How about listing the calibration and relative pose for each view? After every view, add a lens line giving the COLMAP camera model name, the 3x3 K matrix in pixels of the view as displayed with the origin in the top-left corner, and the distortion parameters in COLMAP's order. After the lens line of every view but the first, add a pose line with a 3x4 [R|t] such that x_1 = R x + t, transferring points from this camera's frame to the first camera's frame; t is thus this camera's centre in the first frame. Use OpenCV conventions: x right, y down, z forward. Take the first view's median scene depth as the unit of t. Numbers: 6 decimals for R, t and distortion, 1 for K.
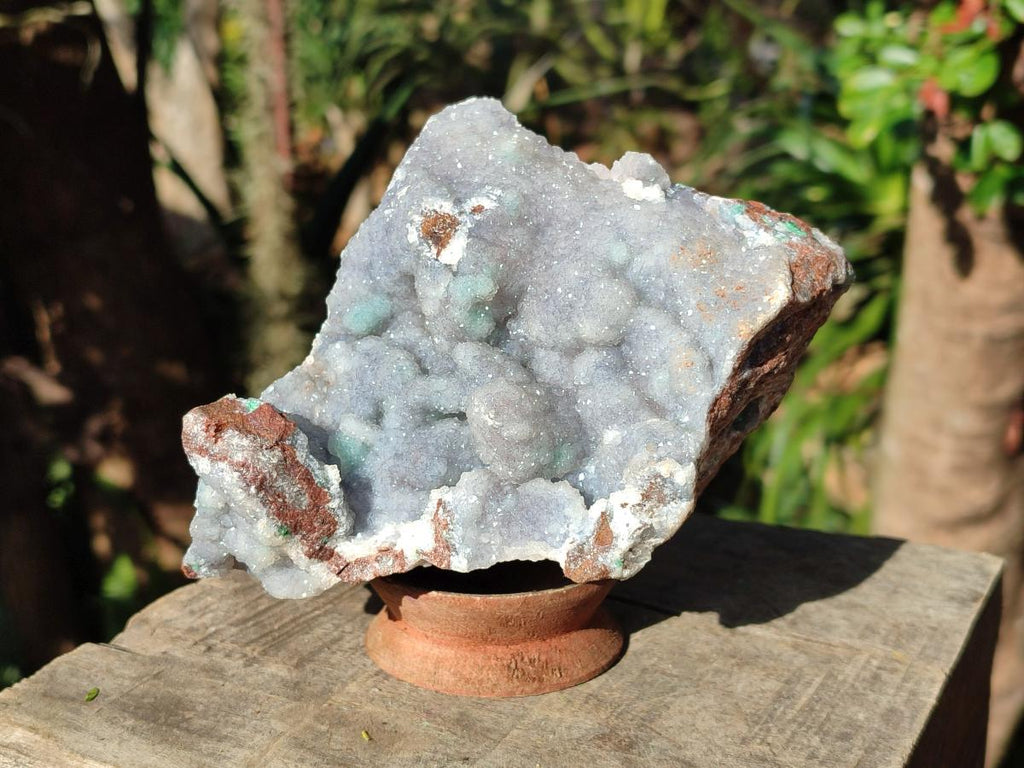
lens RADIAL K [[1586.5, 0, 508.5], [0, 1586.5, 389.0], [0, 0, 1]] dist [-0.011669, 0.000000]
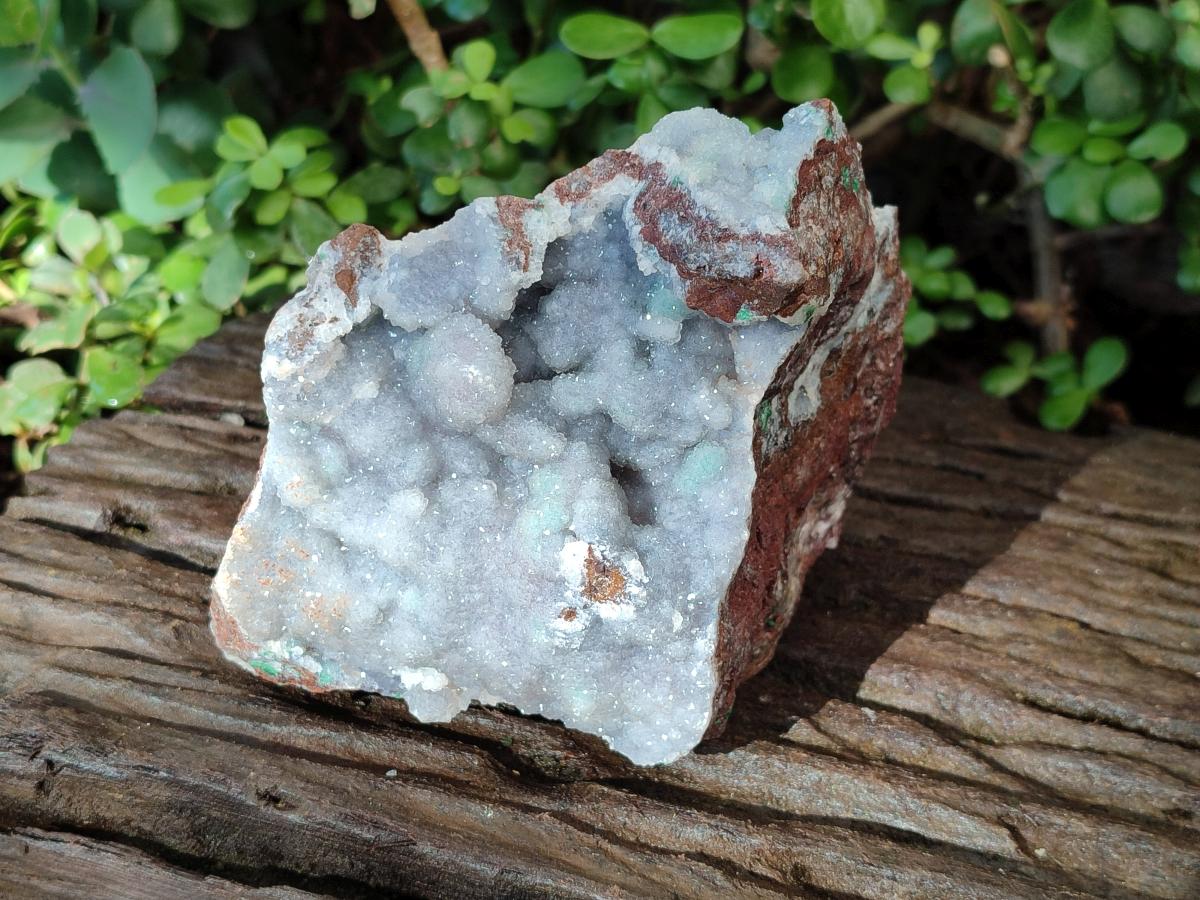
lens RADIAL K [[1859.2, 0, 591.7], [0, 1859.2, 449.9], [0, 0, 1]] dist [-0.011669, 0.000000]
pose [[-0.883001, 0.243620, 0.401196, -0.451750], [-0.189198, -0.966975, 0.170770, -0.201454], [0.429549, 0.074885, 0.899933, 0.114423]]
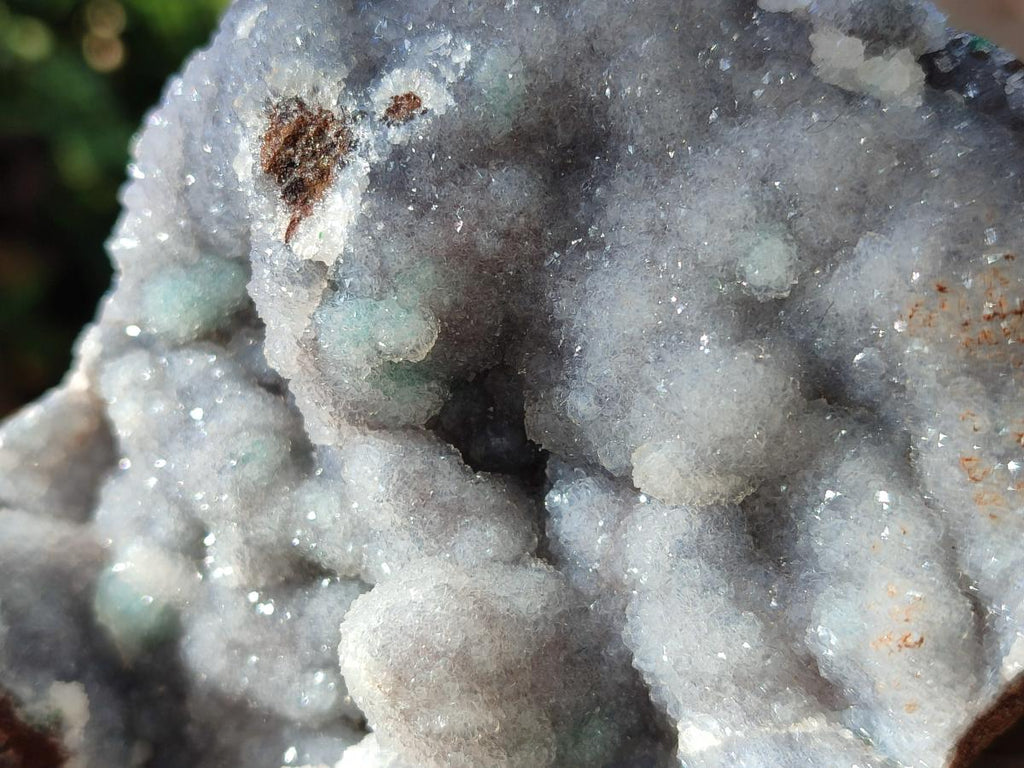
lens RADIAL K [[1586.5, 0, 514.1], [0, 1586.5, 384.9], [0, 0, 1]] dist [-0.011669, 0.000000]
pose [[0.976026, 0.097032, -0.194830, 0.086763], [-0.027045, 0.942258, 0.333794, -0.179770], [0.215969, -0.320522, 0.922292, 0.647338]]
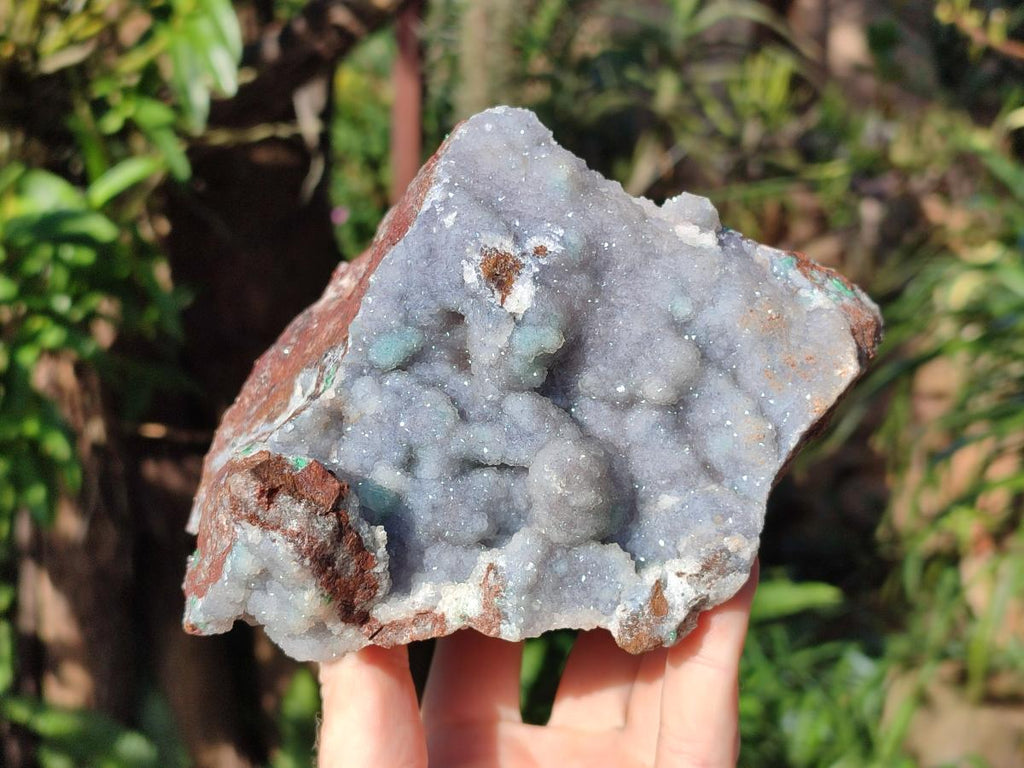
lens RADIAL K [[1586.5, 0, 511.6], [0, 1586.5, 358.4], [0, 0, 1]] dist [-0.011669, 0.000000]
pose [[0.955364, 0.037277, 0.293071, -0.308705], [-0.073083, 0.990996, 0.112189, -0.155804], [-0.286250, -0.128600, 0.949486, 0.119749]]
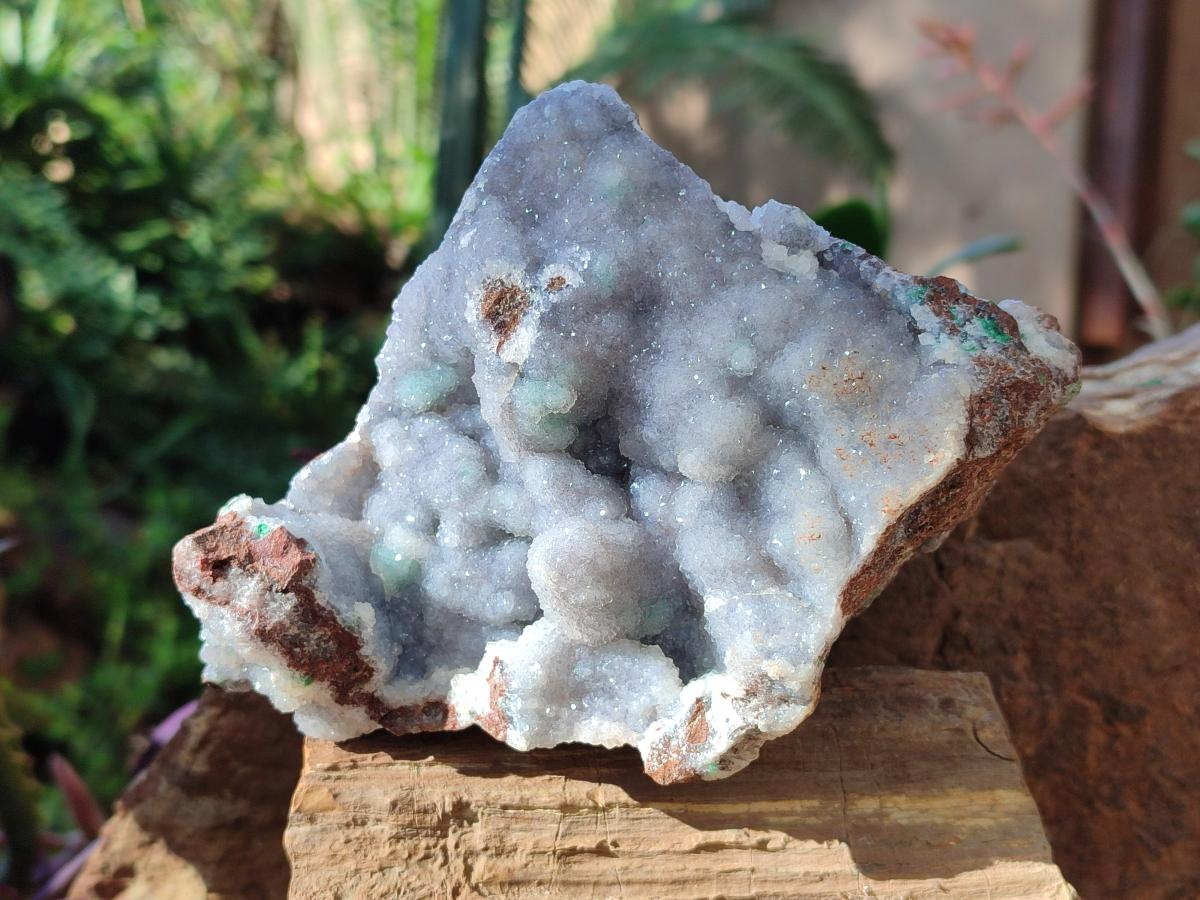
lens RADIAL K [[1859.2, 0, 564.3], [0, 1859.2, 457.3], [0, 0, 1]] dist [-0.011669, 0.000000]
pose [[0.984234, 0.066381, -0.163941, 0.133292], [-0.015464, 0.955647, 0.294110, -0.294682], [0.176193, -0.286937, 0.941607, 0.164536]]
